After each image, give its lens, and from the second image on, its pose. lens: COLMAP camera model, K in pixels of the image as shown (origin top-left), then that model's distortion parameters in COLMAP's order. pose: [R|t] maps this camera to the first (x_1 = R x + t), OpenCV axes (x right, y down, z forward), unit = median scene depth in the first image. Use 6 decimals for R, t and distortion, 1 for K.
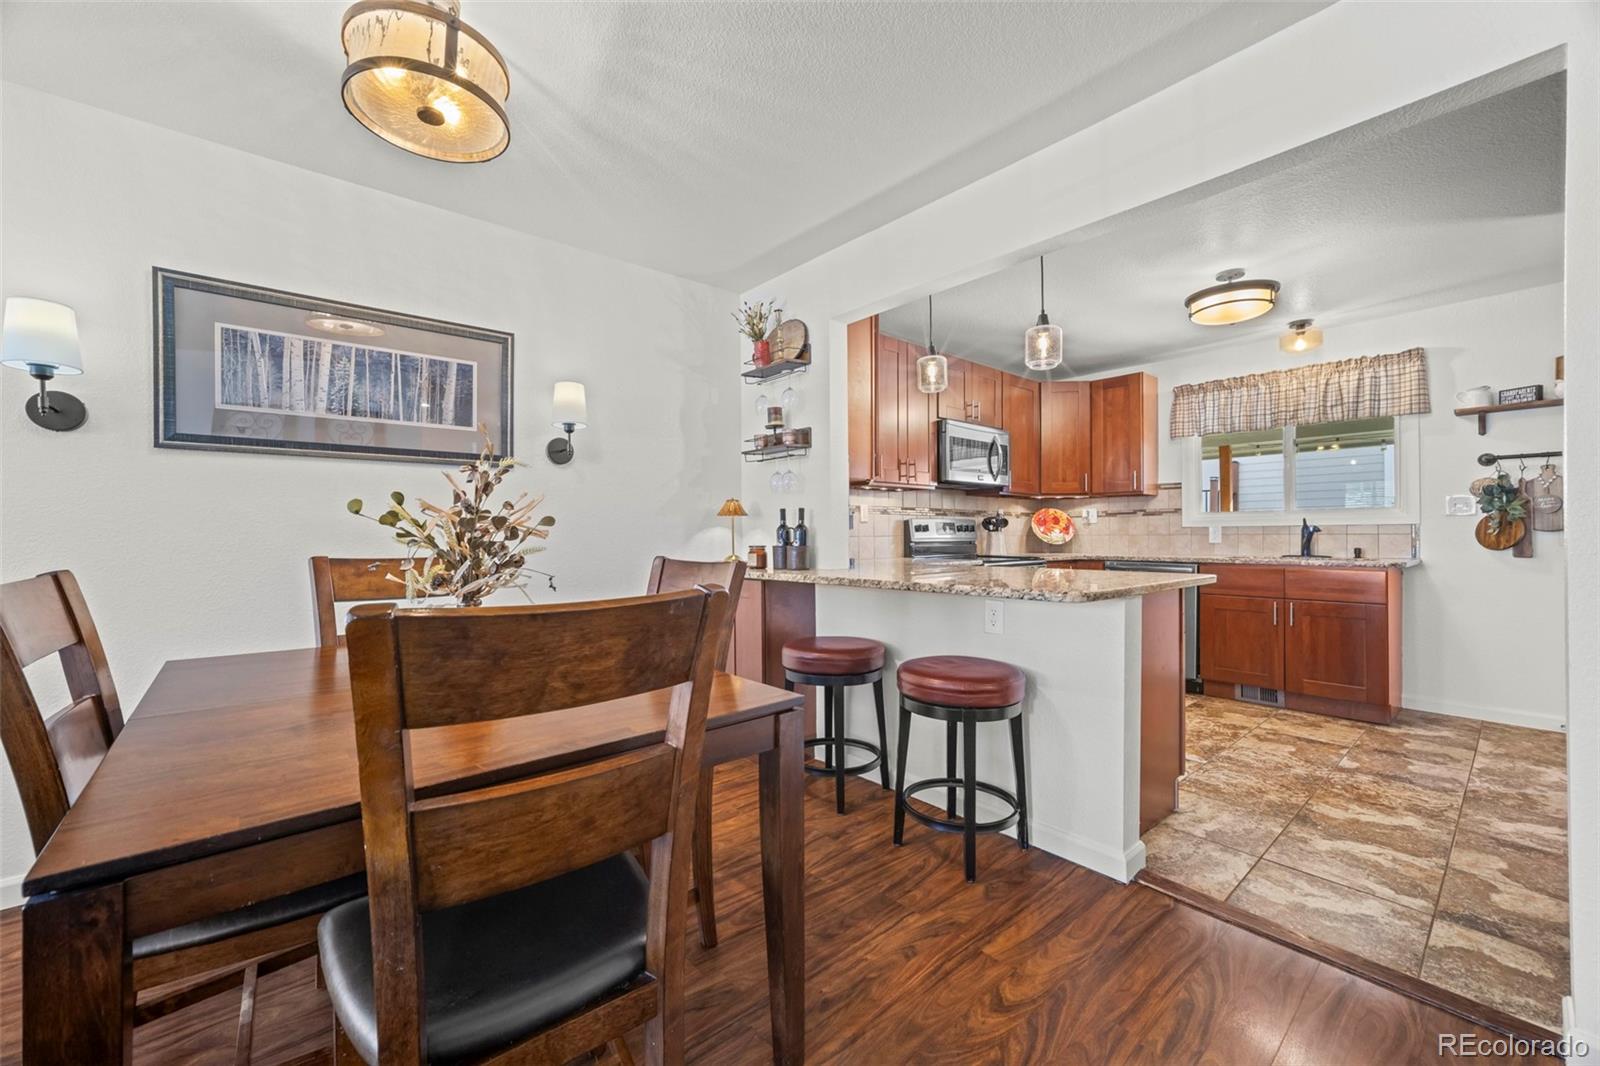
lens RADIAL K [[629.7, 0, 814.6], [0, 629.7, 528.4], [0, 0, 1]] dist [-0.026727, 0.009401]
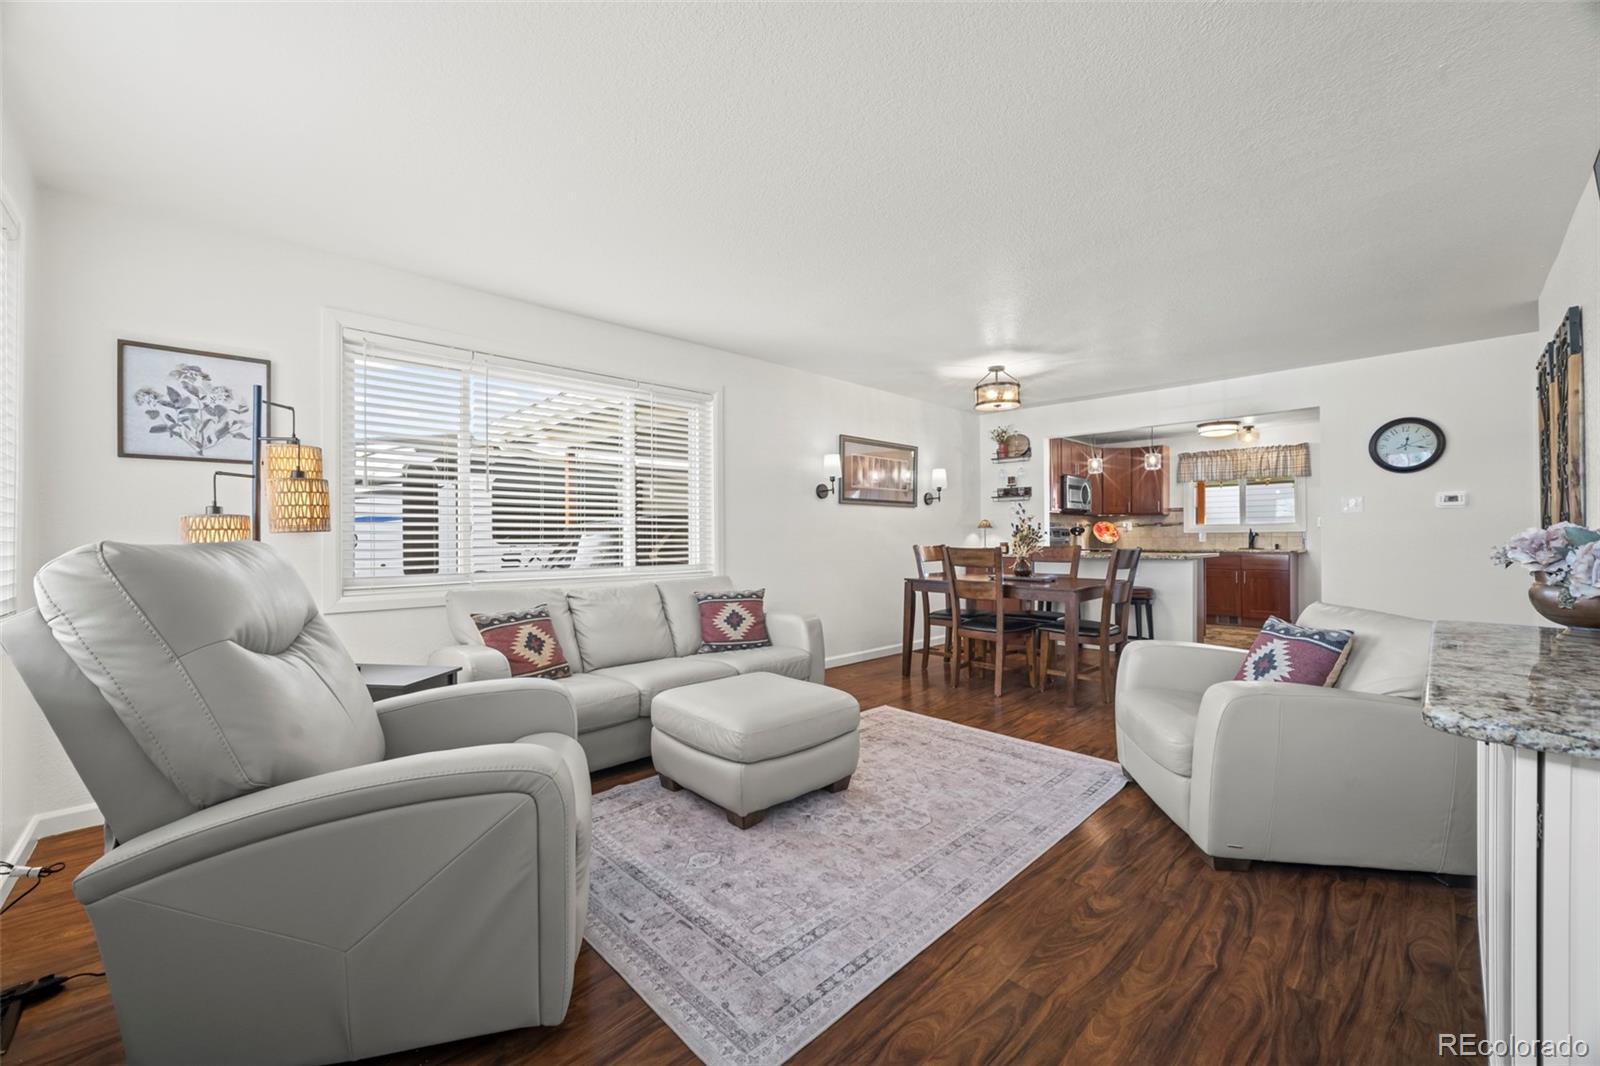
lens RADIAL K [[629.7, 0, 814.6], [0, 629.7, 528.4], [0, 0, 1]] dist [-0.026727, 0.009401]
pose [[0.997692, 0.000898, 0.067899, -0.865637], [-0.000470, 0.999980, -0.006308, -0.005292], [-0.067904, 0.006261, 0.997672, -1.044133]]
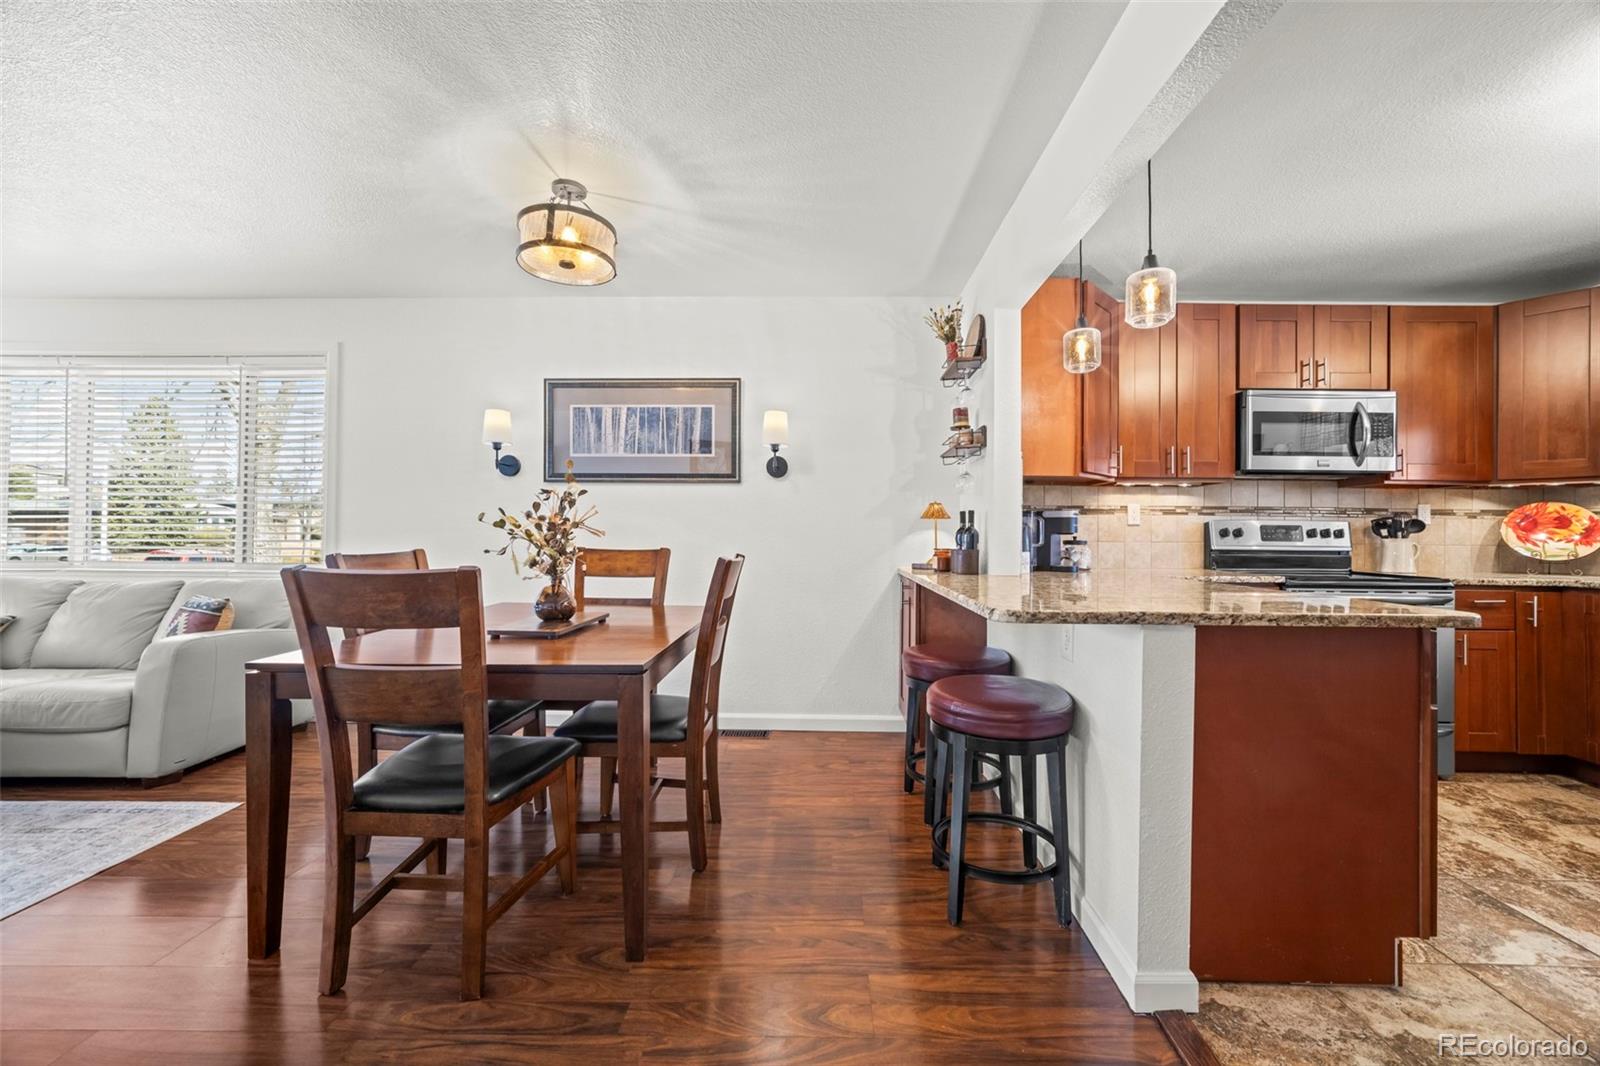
lens RADIAL K [[629.7, 0, 814.6], [0, 629.7, 528.4], [0, 0, 1]] dist [-0.026727, 0.009401]
pose [[0.750437, 0.003733, -0.660932, 0.422872], [-0.005744, 0.999983, -0.000874, -0.002382], [0.660917, 0.004453, 0.750445, 0.114563]]
